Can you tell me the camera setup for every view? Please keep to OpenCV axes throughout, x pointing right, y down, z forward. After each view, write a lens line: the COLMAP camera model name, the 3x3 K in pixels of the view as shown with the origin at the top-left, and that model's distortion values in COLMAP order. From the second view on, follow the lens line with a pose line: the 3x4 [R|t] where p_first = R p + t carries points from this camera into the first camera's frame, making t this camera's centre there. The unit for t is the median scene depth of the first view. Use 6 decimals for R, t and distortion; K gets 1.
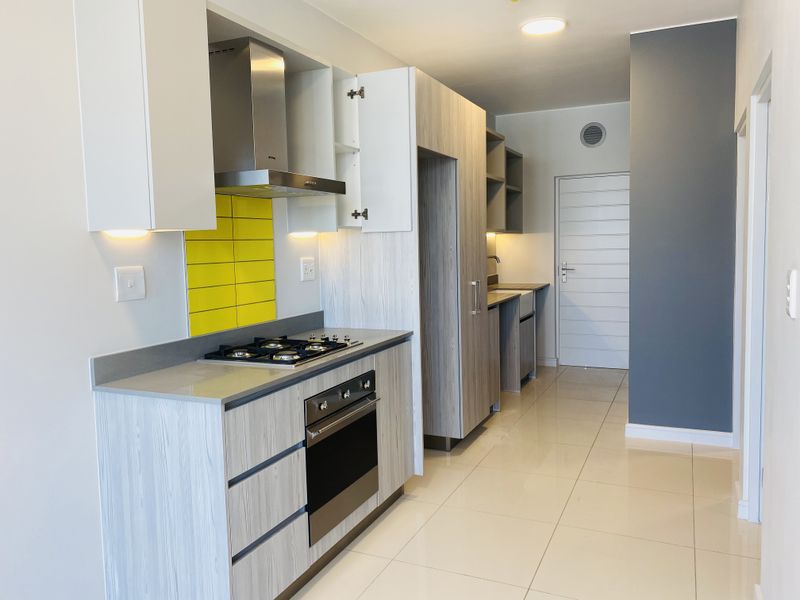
lens RADIAL K [[609.8, 0, 401.5], [0, 609.8, 297.9], [0, 0, 1]] dist [0.000844, -0.009880]
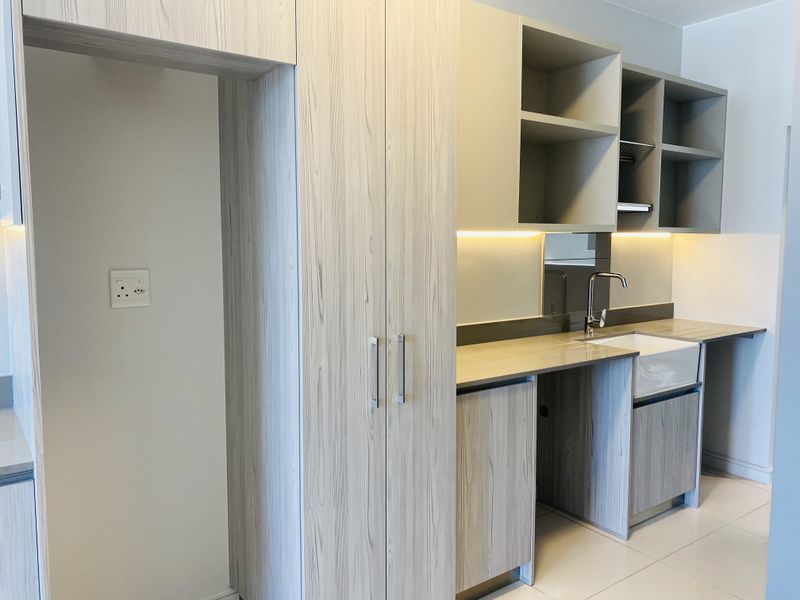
lens RADIAL K [[609.8, 0, 400.1], [0, 609.8, 296.6], [0, 0, 1]] dist [0.000844, -0.009880]
pose [[0.870258, 0.060384, -0.488881, 0.268751], [-0.059268, 0.998084, 0.017775, -0.049915], [0.489018, 0.013506, 0.872169, 0.454863]]
